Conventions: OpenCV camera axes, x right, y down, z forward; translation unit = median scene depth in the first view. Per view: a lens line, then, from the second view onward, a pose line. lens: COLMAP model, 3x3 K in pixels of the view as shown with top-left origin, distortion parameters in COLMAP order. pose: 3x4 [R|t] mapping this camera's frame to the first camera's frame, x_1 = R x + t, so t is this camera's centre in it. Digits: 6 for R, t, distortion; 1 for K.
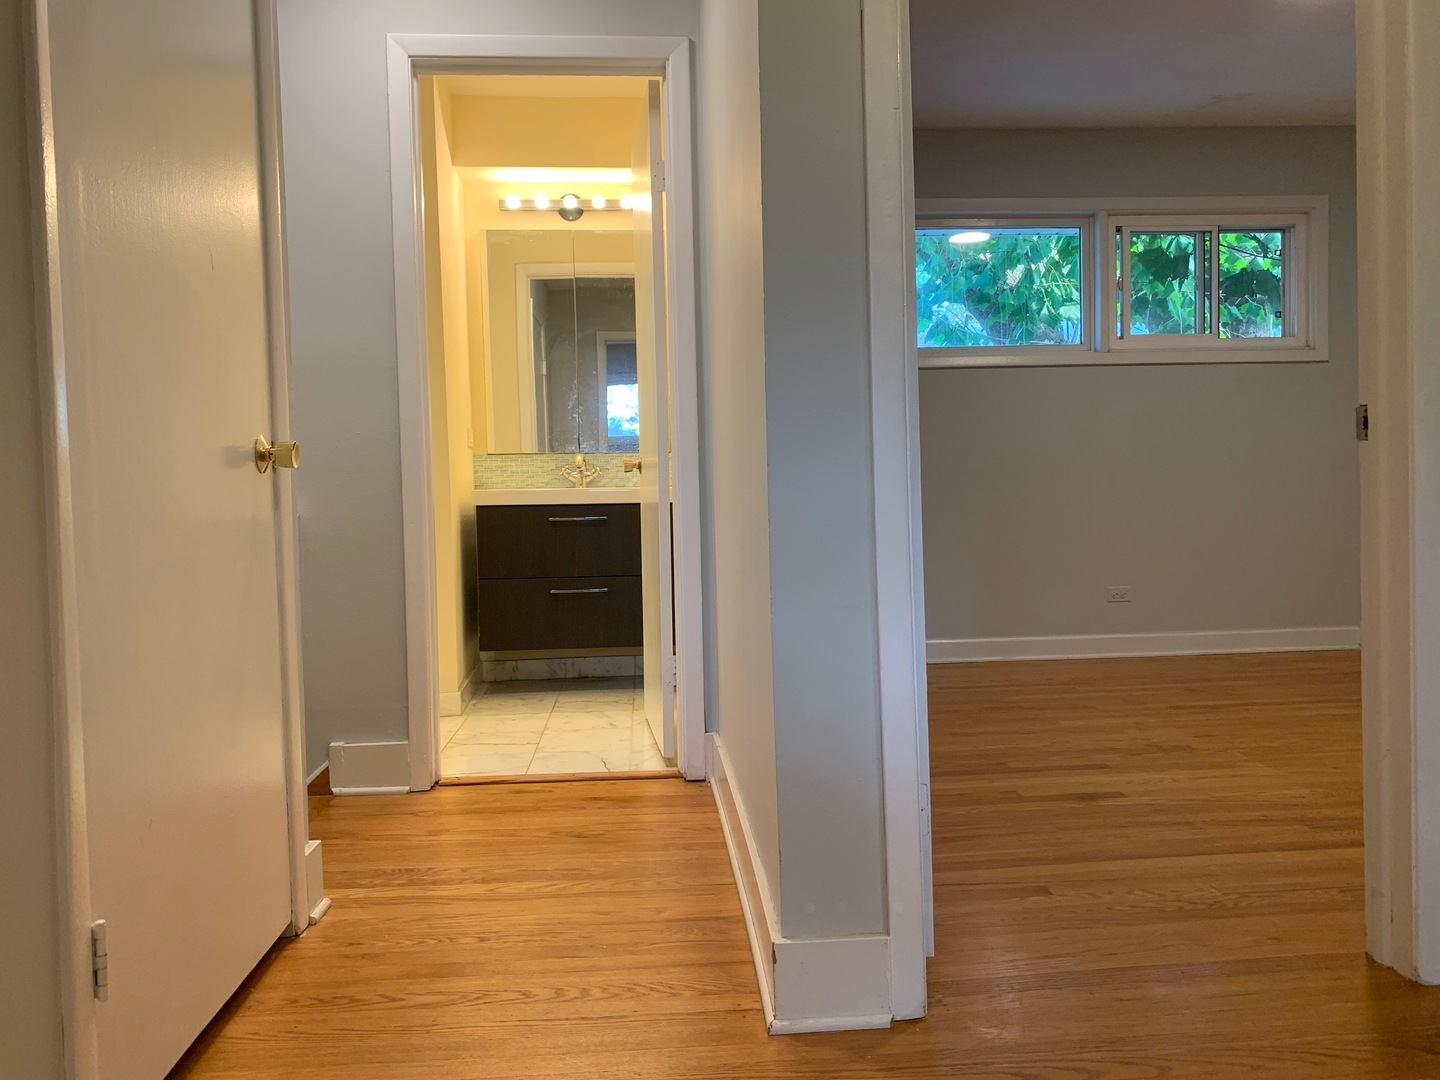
lens RADIAL K [[1109.9, 0, 720.7], [0, 1109.9, 540.0], [0, 0, 1]] dist [0.054462, -0.043594]
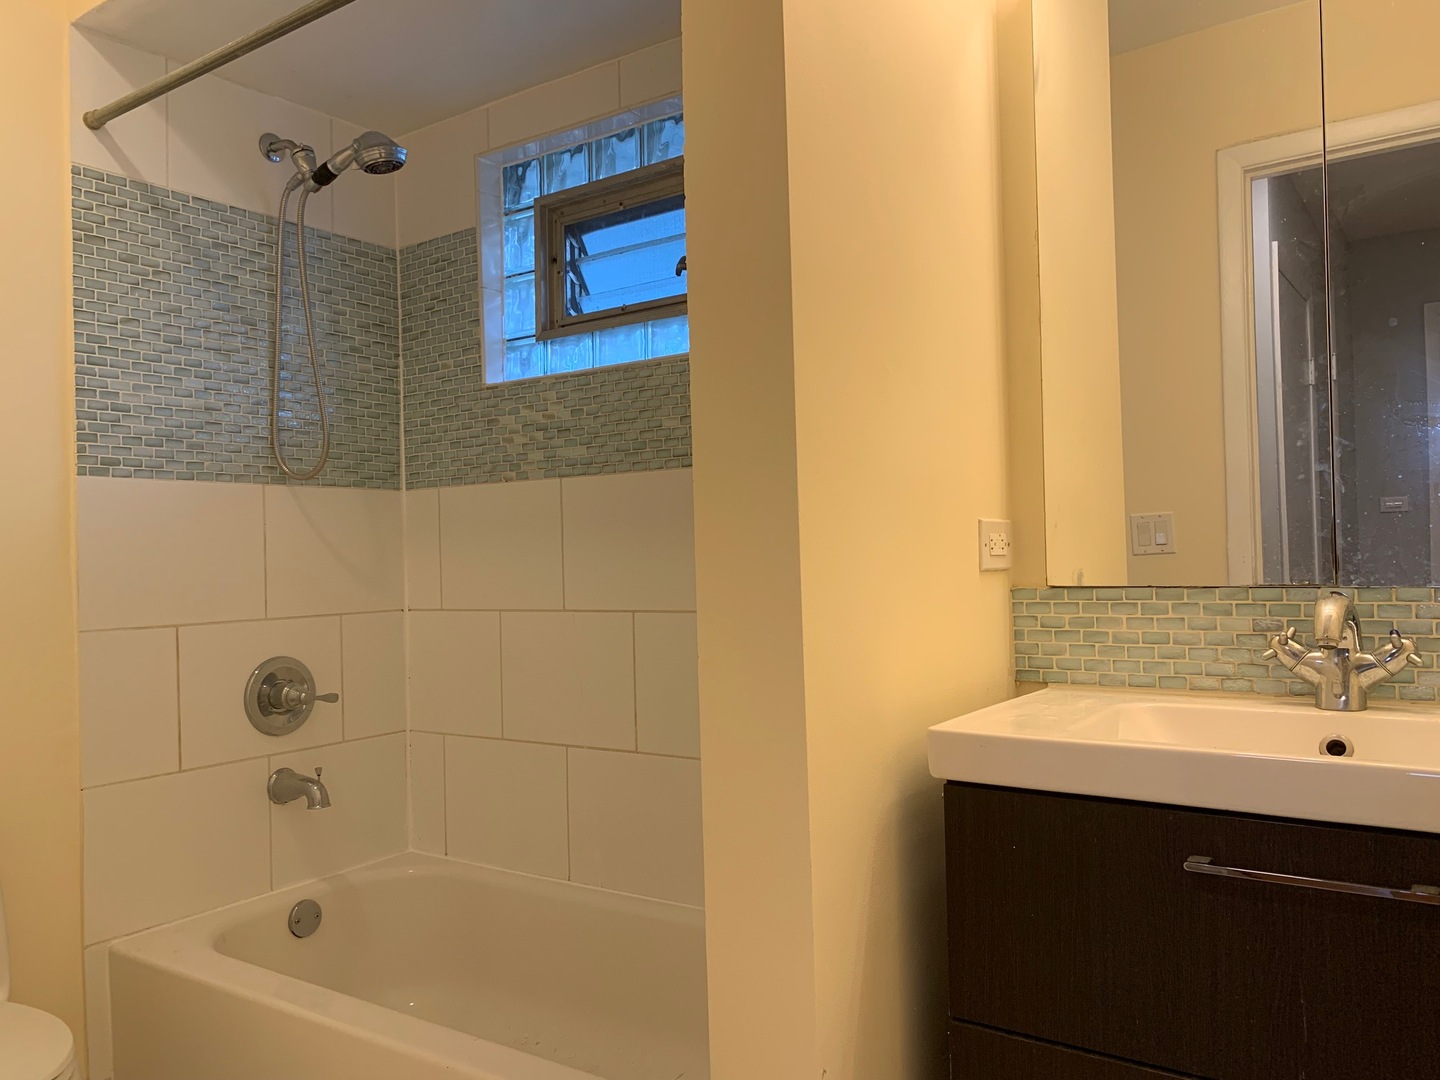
lens RADIAL K [[1109.9, 0, 720.4], [0, 1109.9, 539.2], [0, 0, 1]] dist [0.054462, -0.043594]
pose [[0.773013, -0.015208, -0.634207, -0.061390], [-0.015854, 0.998937, -0.043279, -0.075272], [0.634192, 0.043510, 0.771951, 0.651082]]
